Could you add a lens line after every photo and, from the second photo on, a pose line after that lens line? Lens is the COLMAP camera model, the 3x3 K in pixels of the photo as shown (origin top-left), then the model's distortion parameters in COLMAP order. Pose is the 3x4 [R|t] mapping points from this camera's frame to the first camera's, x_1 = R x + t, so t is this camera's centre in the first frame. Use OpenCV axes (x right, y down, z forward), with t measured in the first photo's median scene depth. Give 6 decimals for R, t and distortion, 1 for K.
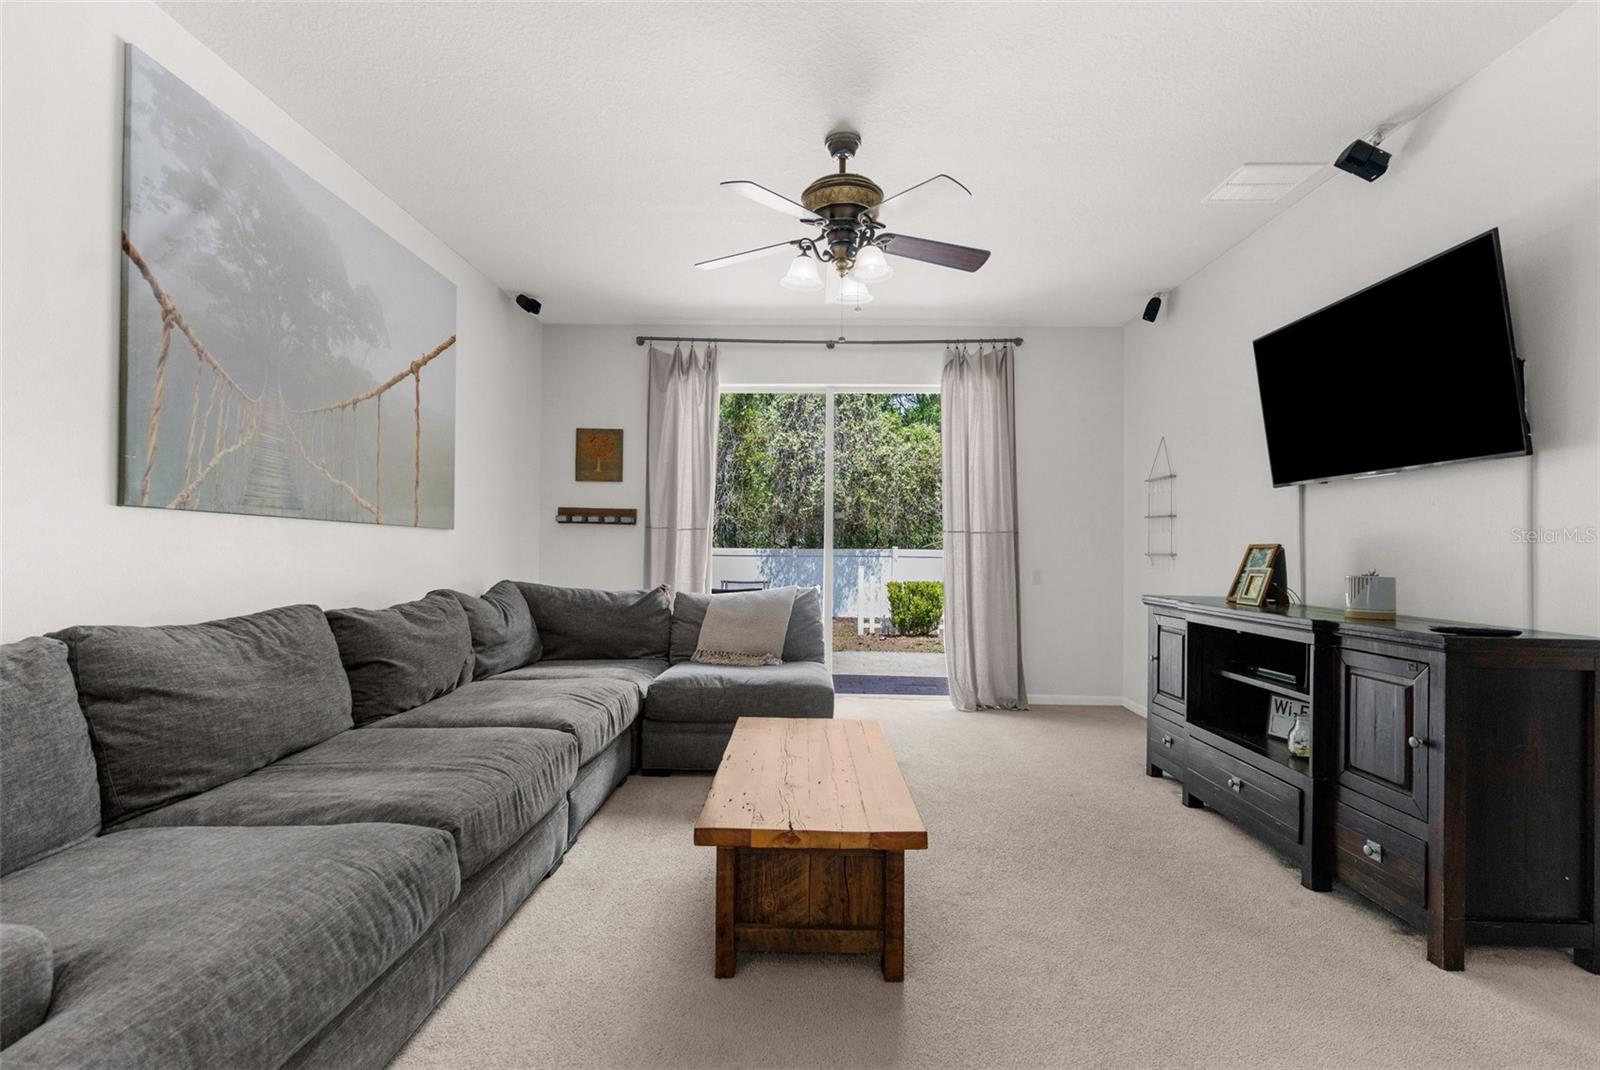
lens RADIAL K [[738.8, 0, 791.2], [0, 738.8, 538.9], [0, 0, 1]] dist [-0.006194, 0.000710]
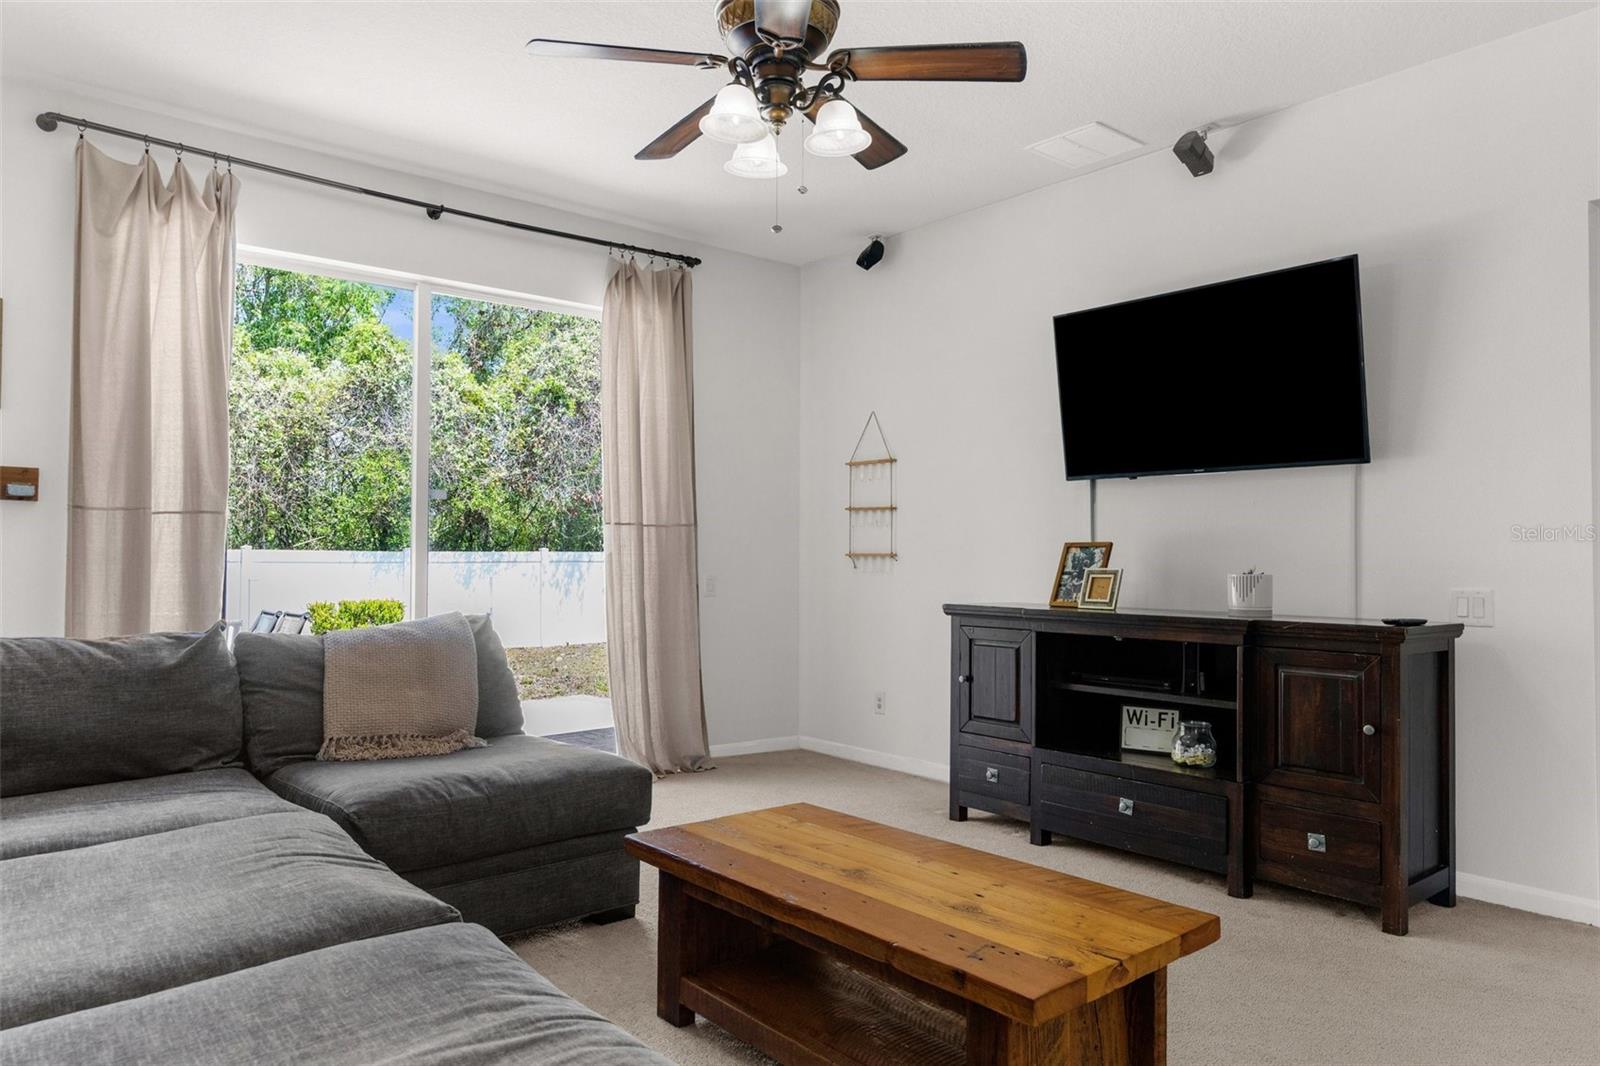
lens RADIAL K [[1045.8, 0, 796.6], [0, 1045.8, 535.4], [0, 0, 1]] dist [-0.003195, 0.000165]
pose [[0.749473, 0.005314, 0.662014, -0.446937], [-0.006022, 0.999981, -0.001209, 0.002338], [-0.662008, -0.003080, 0.749490, 0.246271]]
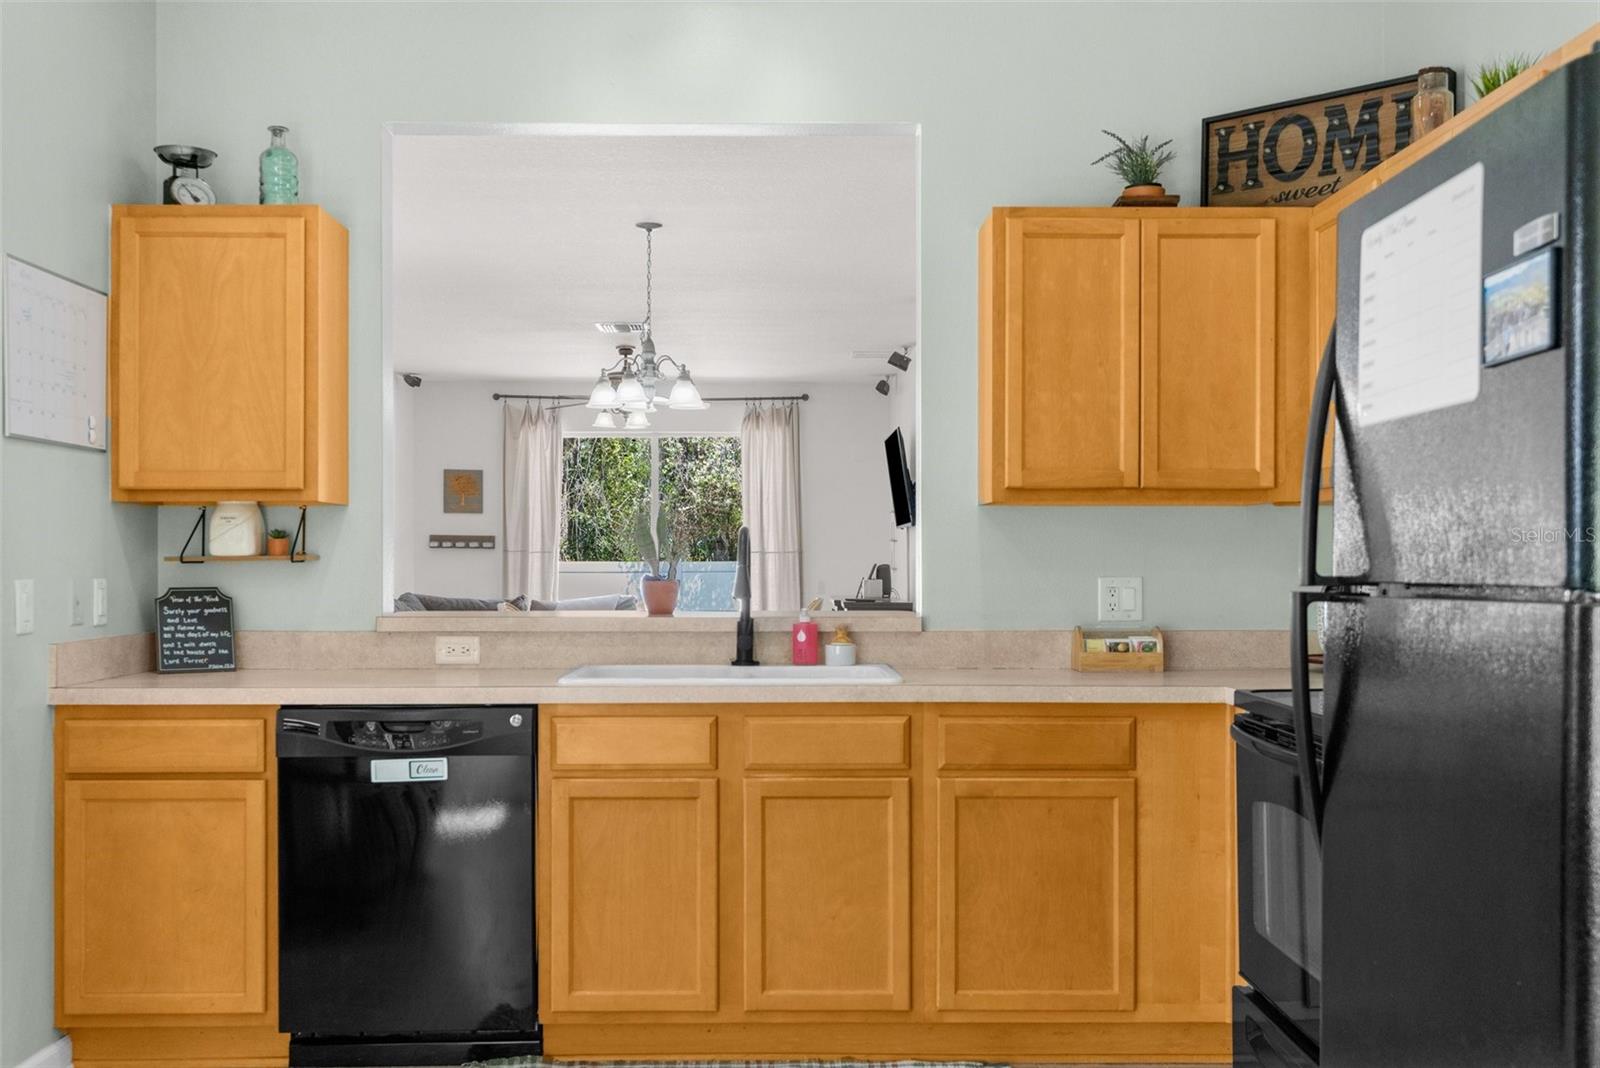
lens RADIAL K [[1499.2, 0, 803.6], [0, 1499.2, 550.6], [0, 0, 1]] dist [0.012409, 0.000000]
pose [[0.998530, -0.010620, 0.053152, 0.257343], [0.010081, 0.999895, 0.010405, -0.055899], [-0.053257, -0.009854, 0.998532, -2.310969]]
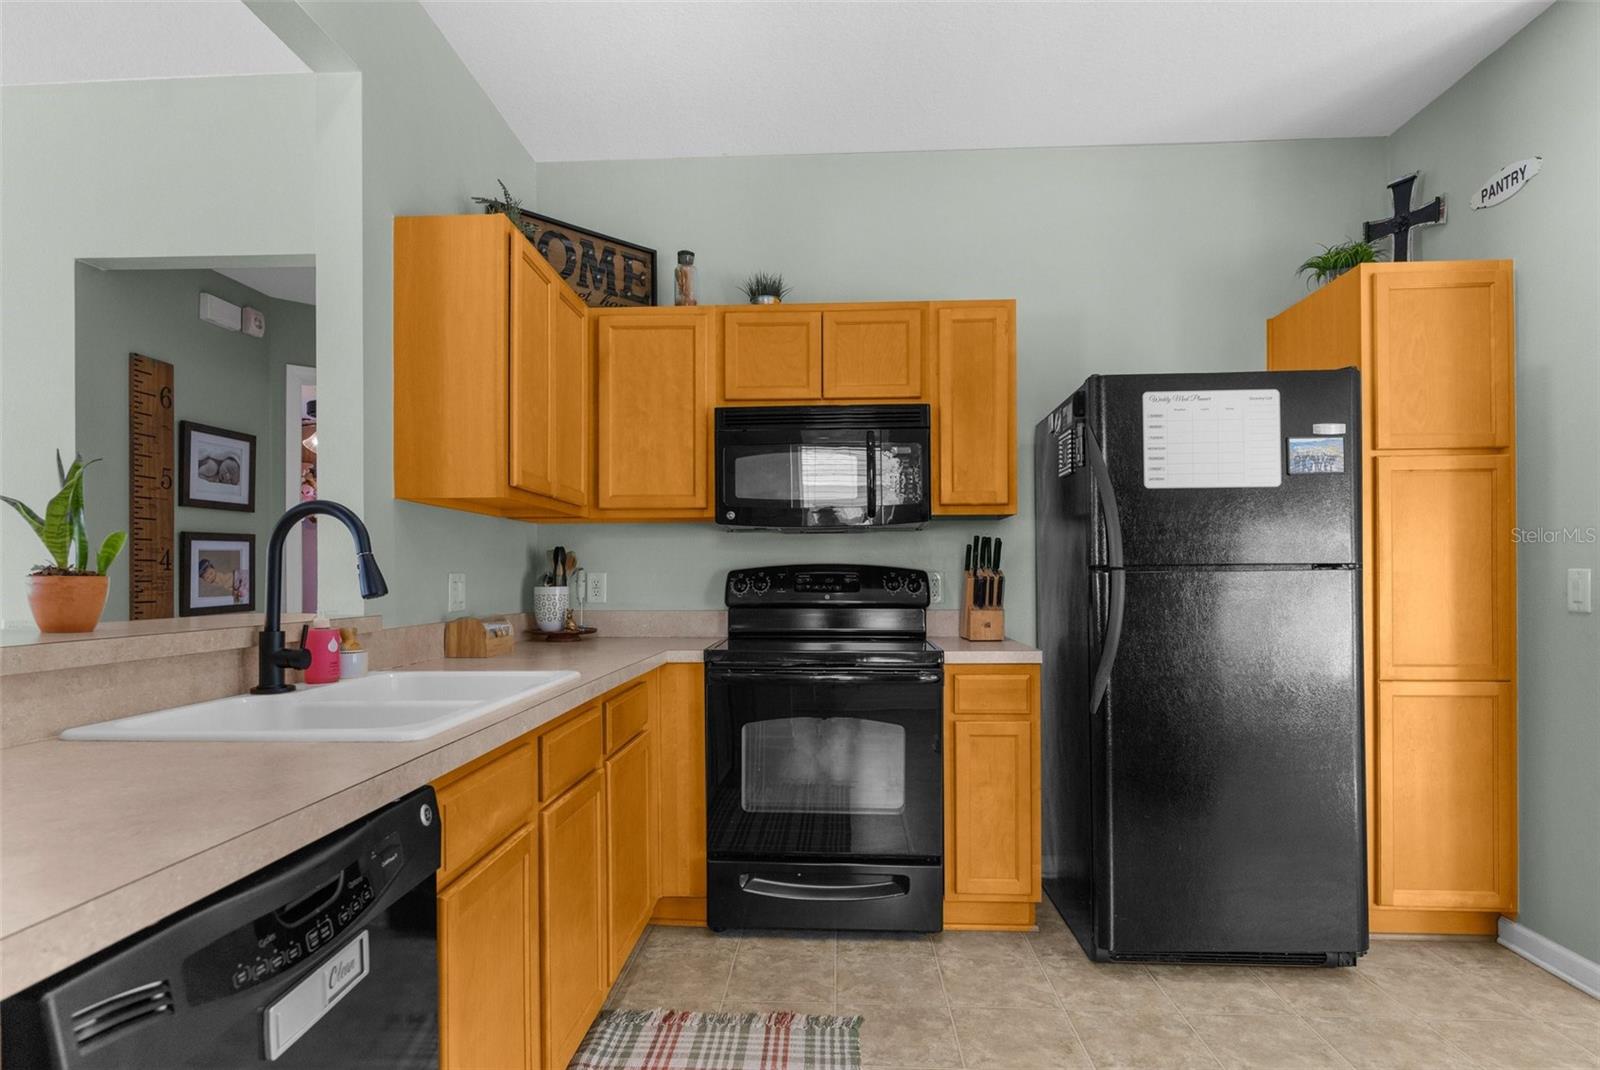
lens RADIAL K [[870.8, 0, 786.8], [0, 870.8, 576.2], [0, 0, 1]] dist [-0.003254, 0.000557]
pose [[0.025198, -0.009119, 0.999641, -0.178843], [-0.013208, 0.999868, 0.009454, -0.029667], [-0.999595, -0.013442, 0.025074, -1.490256]]
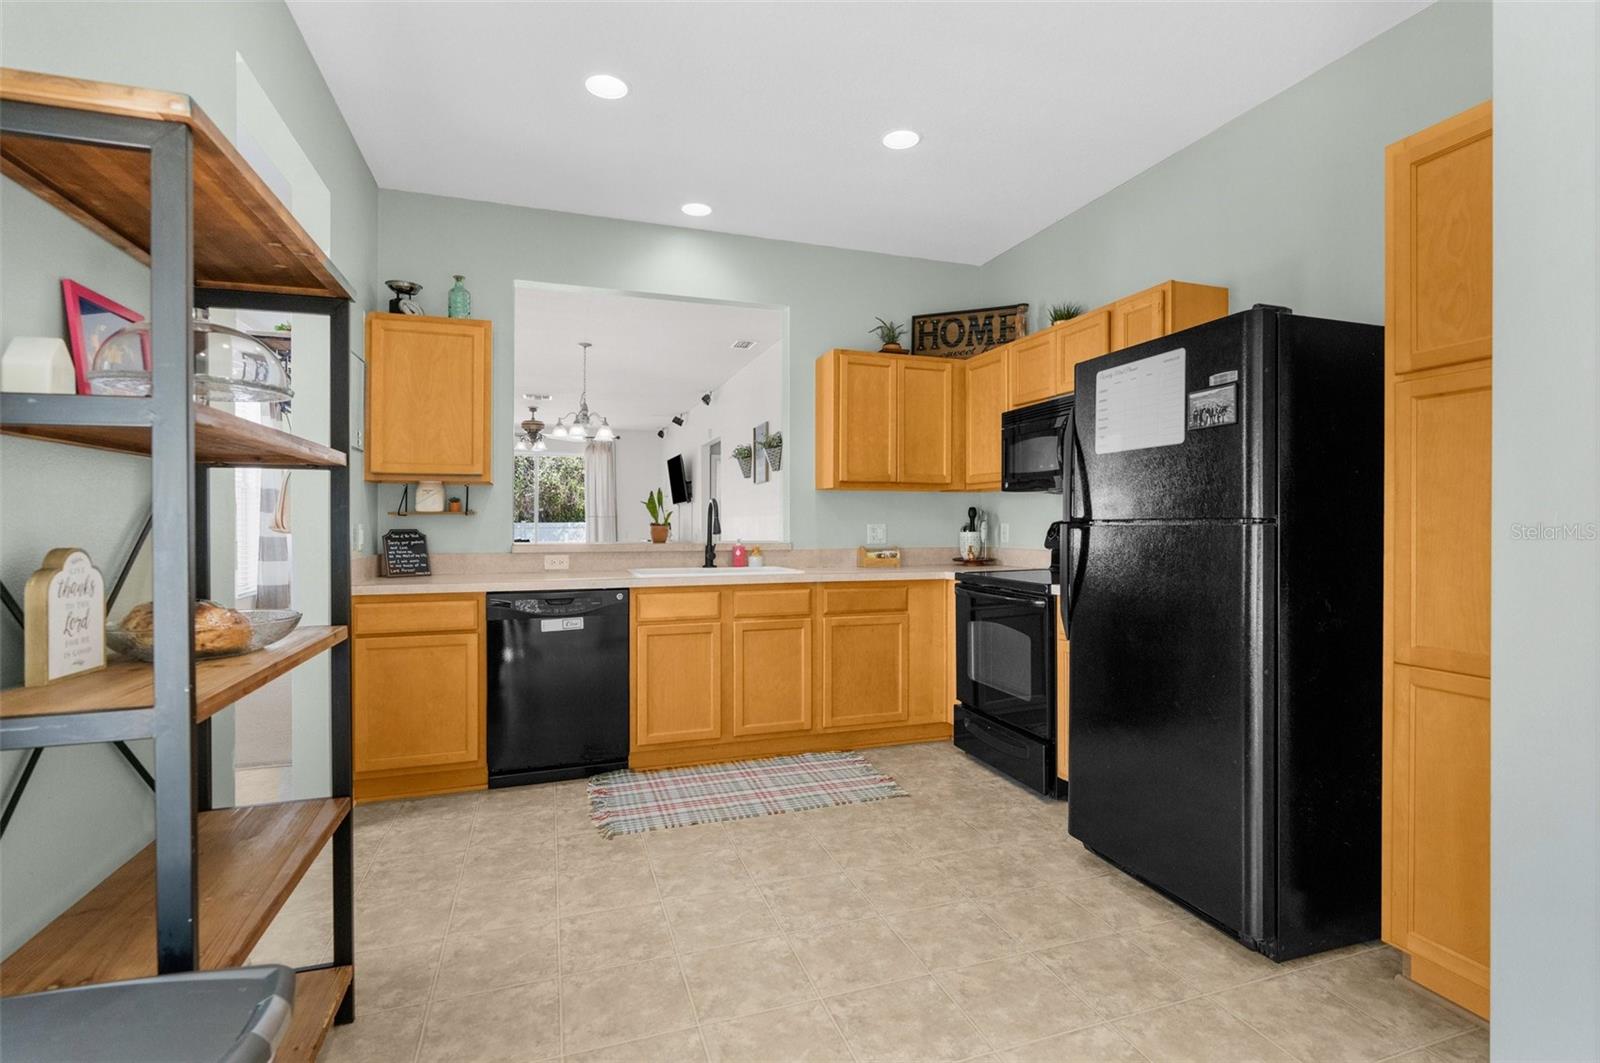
lens RADIAL K [[738.8, 0, 810.9], [0, 738.8, 518.5], [0, 0, 1]] dist [-0.006194, 0.000710]
pose [[0.930983, -0.008774, 0.364956, 0.014011], [0.004339, 0.999906, 0.012971, -0.046440], [-0.365036, -0.010492, 0.930934, -2.278642]]
